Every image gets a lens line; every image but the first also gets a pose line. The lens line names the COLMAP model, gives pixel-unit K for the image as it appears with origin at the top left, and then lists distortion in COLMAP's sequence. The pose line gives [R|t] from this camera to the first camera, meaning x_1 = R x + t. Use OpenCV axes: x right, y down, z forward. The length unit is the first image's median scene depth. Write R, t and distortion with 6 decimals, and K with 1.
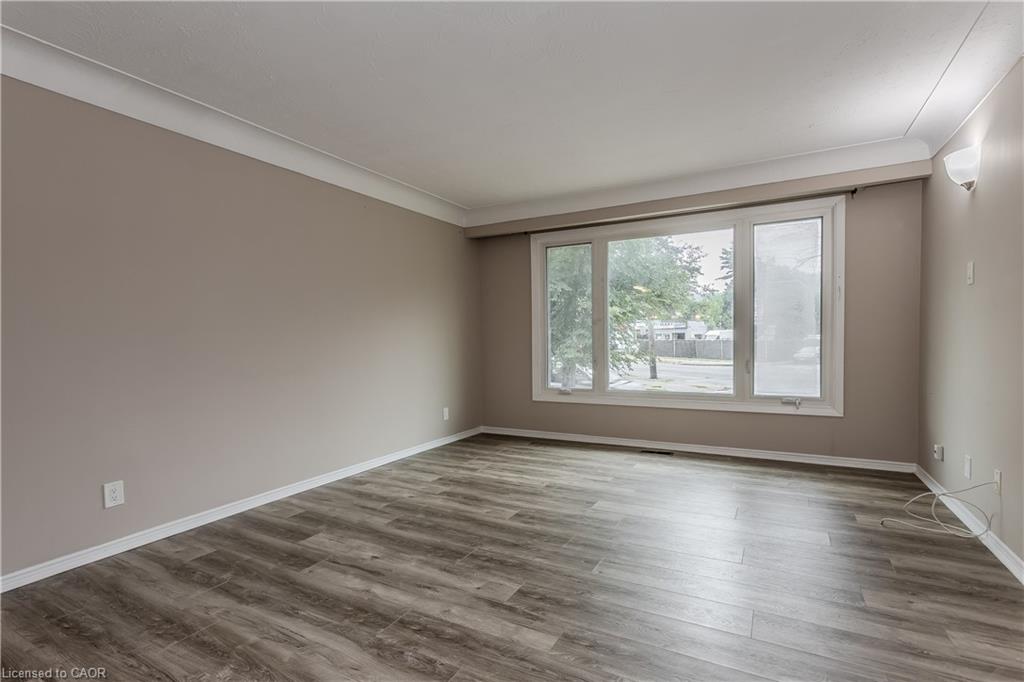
lens RADIAL K [[471.1, 0, 520.8], [0, 471.1, 346.6], [0, 0, 1]] dist [-0.013260, 0.006740]
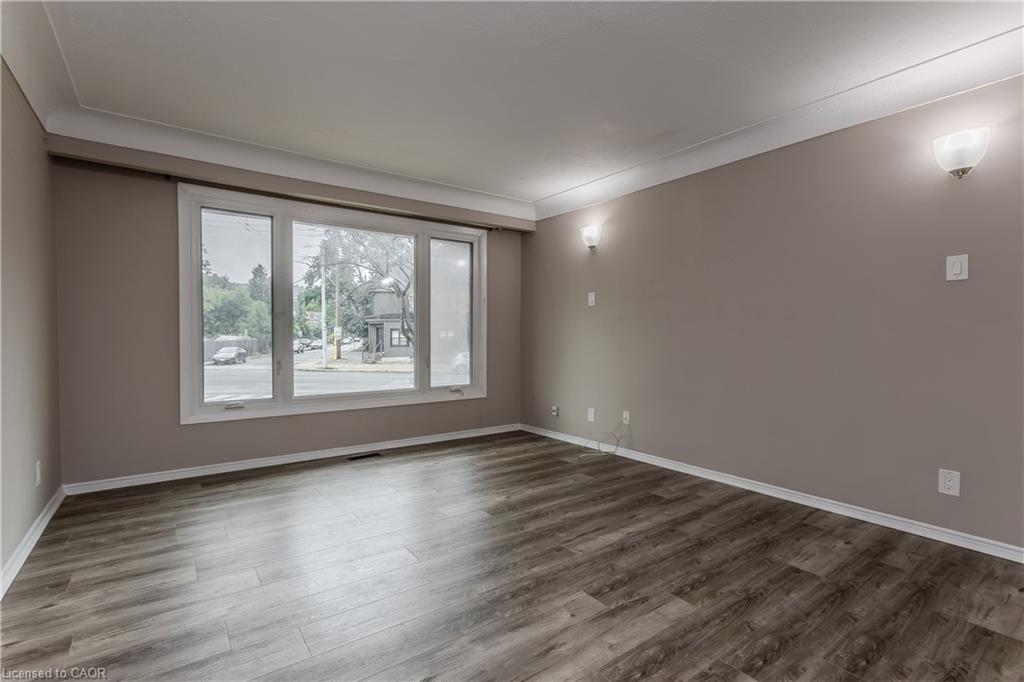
lens RADIAL K [[471.1, 0, 486.2], [0, 471.1, 346.0], [0, 0, 1]] dist [-0.013260, 0.006740]
pose [[0.460517, -0.006743, 0.887625, -0.533442], [0.009458, 0.999952, 0.002689, 0.001252], [-0.887601, 0.007157, 0.460558, 0.413521]]
